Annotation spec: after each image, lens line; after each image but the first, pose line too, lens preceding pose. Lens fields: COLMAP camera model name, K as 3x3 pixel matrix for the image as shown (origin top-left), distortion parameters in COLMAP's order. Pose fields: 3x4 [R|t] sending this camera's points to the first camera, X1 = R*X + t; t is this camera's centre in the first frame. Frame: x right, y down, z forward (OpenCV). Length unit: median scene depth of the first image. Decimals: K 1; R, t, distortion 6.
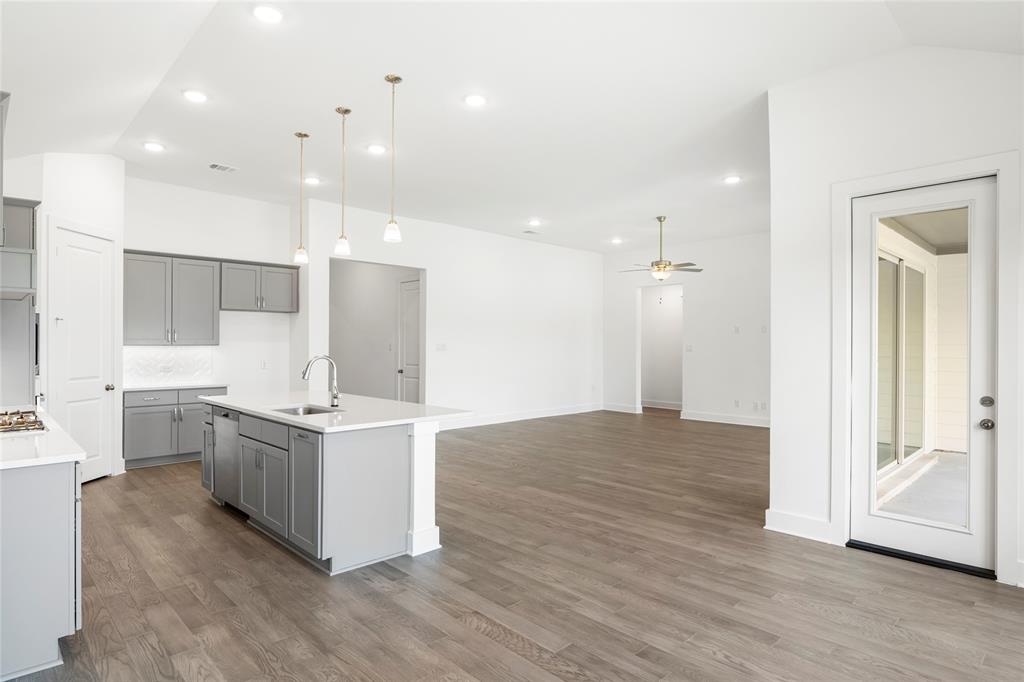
lens RADIAL K [[557.0, 0, 506.8], [0, 557.0, 340.8], [0, 0, 1]] dist [-0.003445, -0.001208]
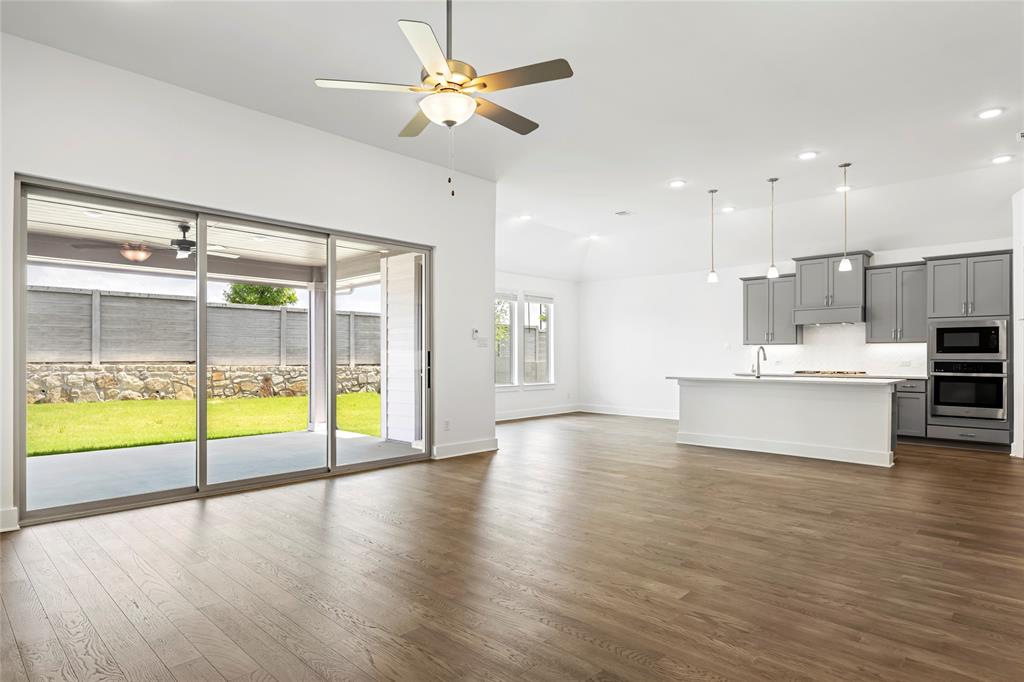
lens RADIAL K [[567.8, 0, 502.9], [0, 567.8, 355.6], [0, 0, 1]] dist [-0.002328, -0.002433]
pose [[-0.999358, -0.004640, -0.035515, 0.386802], [-0.004430, 0.999972, -0.006010, 0.051493], [0.035542, -0.005848, -0.999351, 2.037310]]
